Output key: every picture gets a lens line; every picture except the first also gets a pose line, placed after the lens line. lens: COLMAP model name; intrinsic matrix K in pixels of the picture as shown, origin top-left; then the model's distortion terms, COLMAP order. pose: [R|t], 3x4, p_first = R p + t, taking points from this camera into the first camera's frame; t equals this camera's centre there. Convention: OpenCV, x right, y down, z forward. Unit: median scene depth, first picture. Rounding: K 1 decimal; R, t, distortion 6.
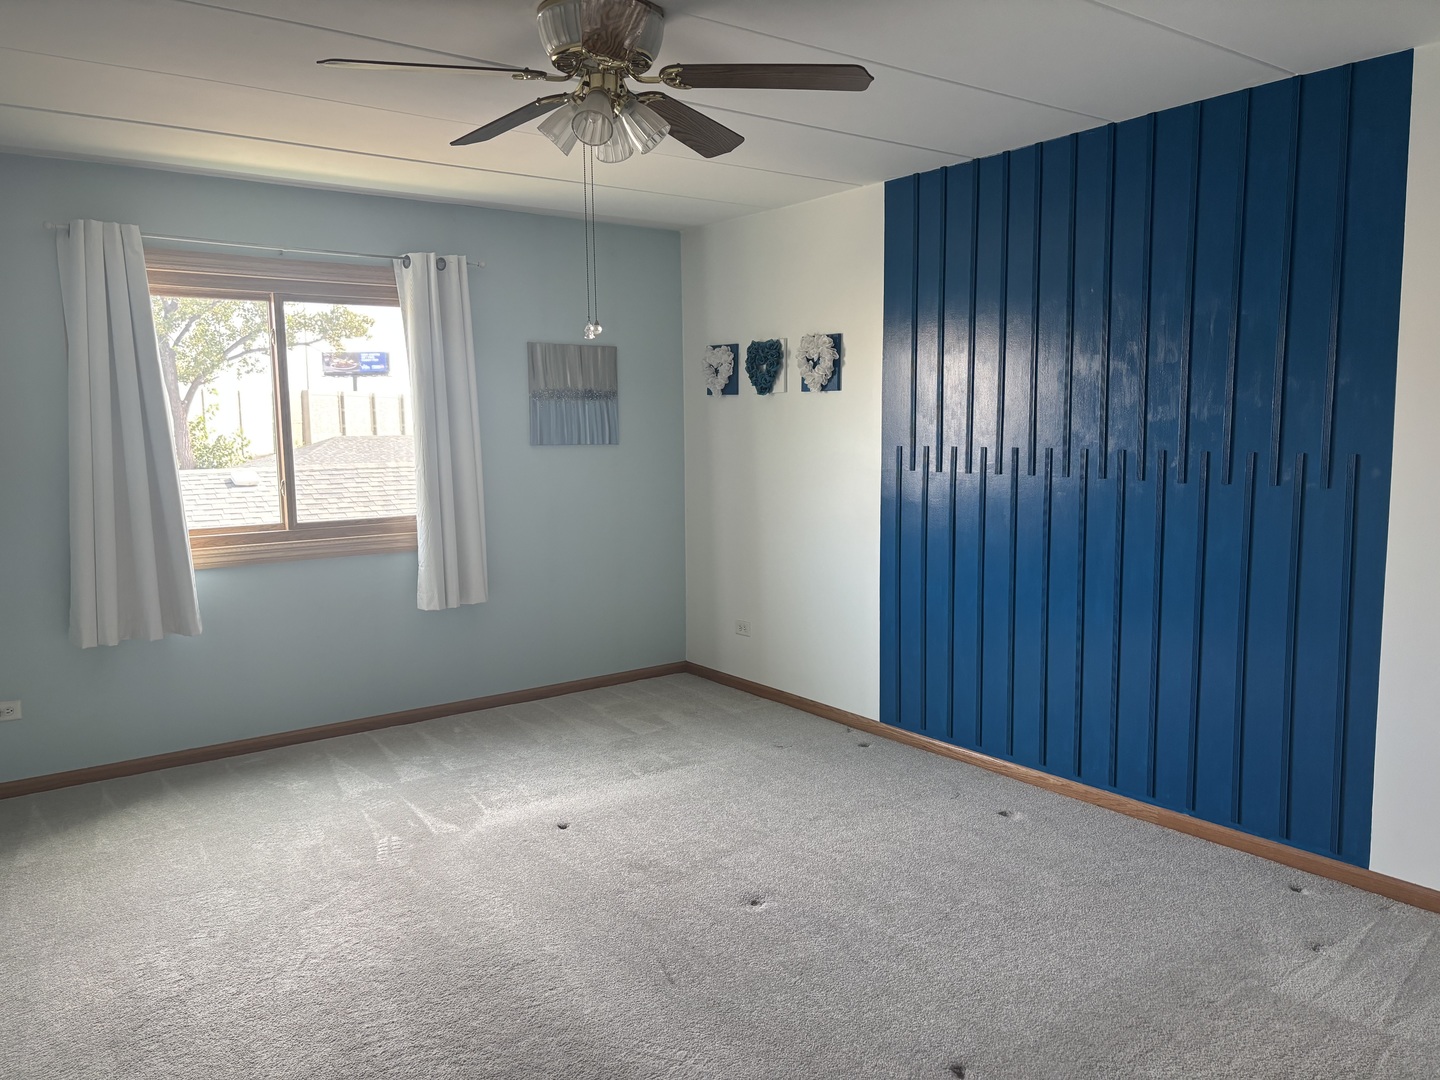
lens RADIAL K [[1096.4, 0, 720.0], [0, 1096.4, 540.0], [0, 0, 1]] dist [0.074292, -0.000365]
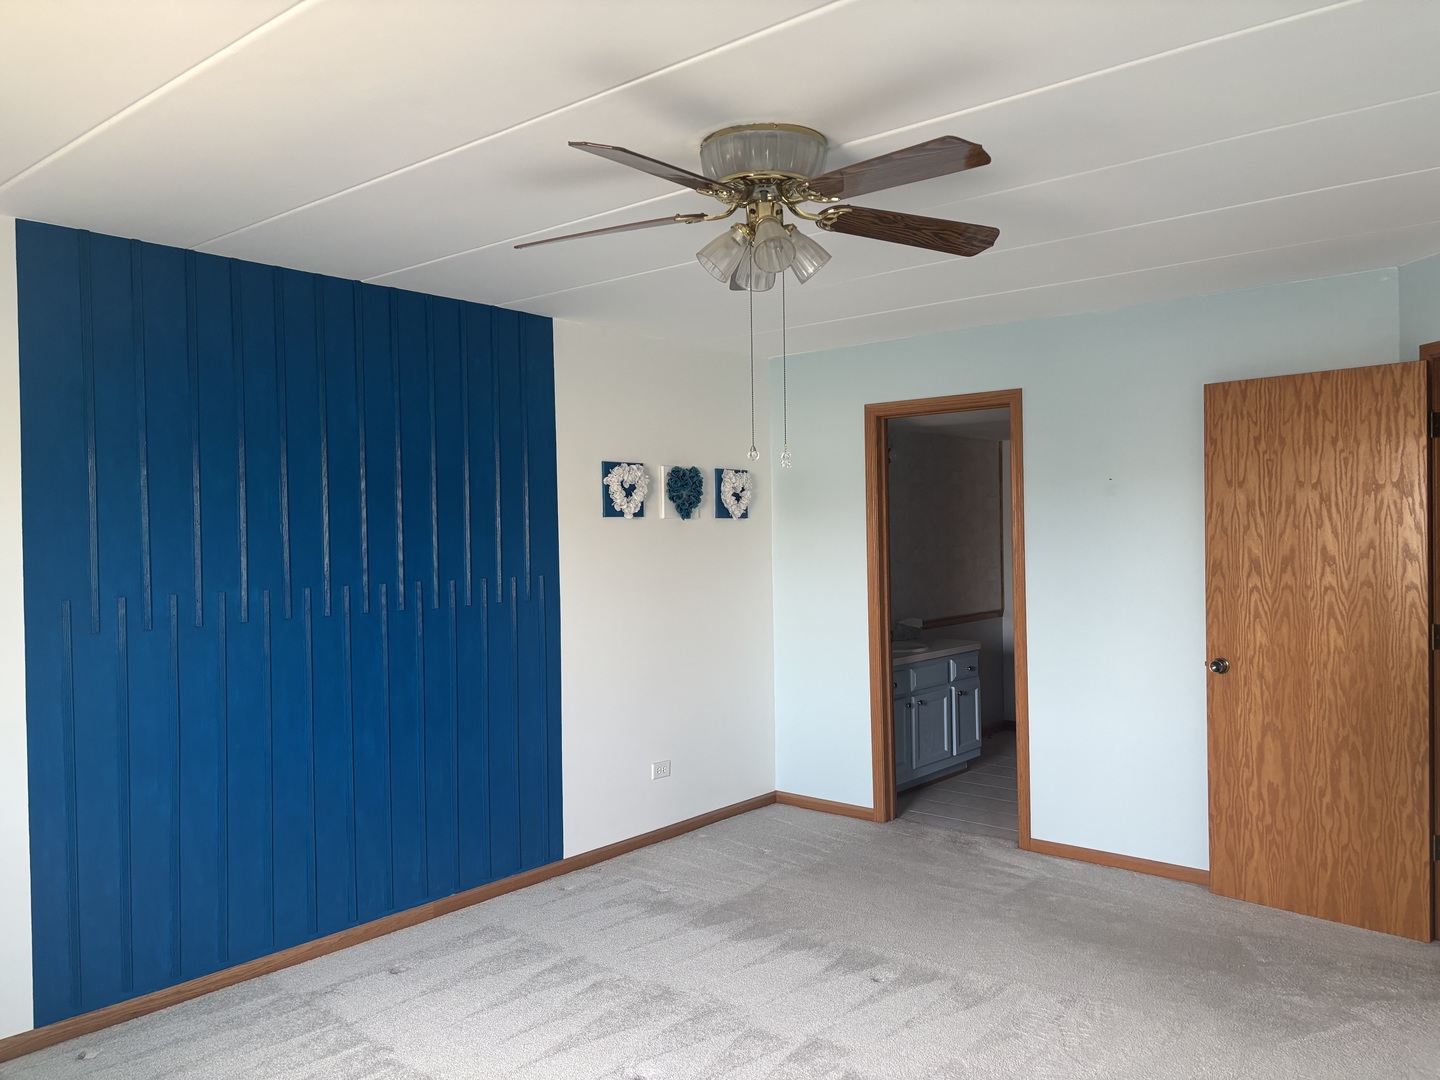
lens RADIAL K [[1078.4, 0, 720.0], [0, 1078.4, 540.0], [0, 0, 1]] dist [-0.007509, 0.000783]
pose [[-0.215269, 0.009453, 0.976509, -0.828459], [0.133074, 0.990909, 0.019743, -0.115097], [-0.967445, 0.134198, -0.214570, 1.051643]]
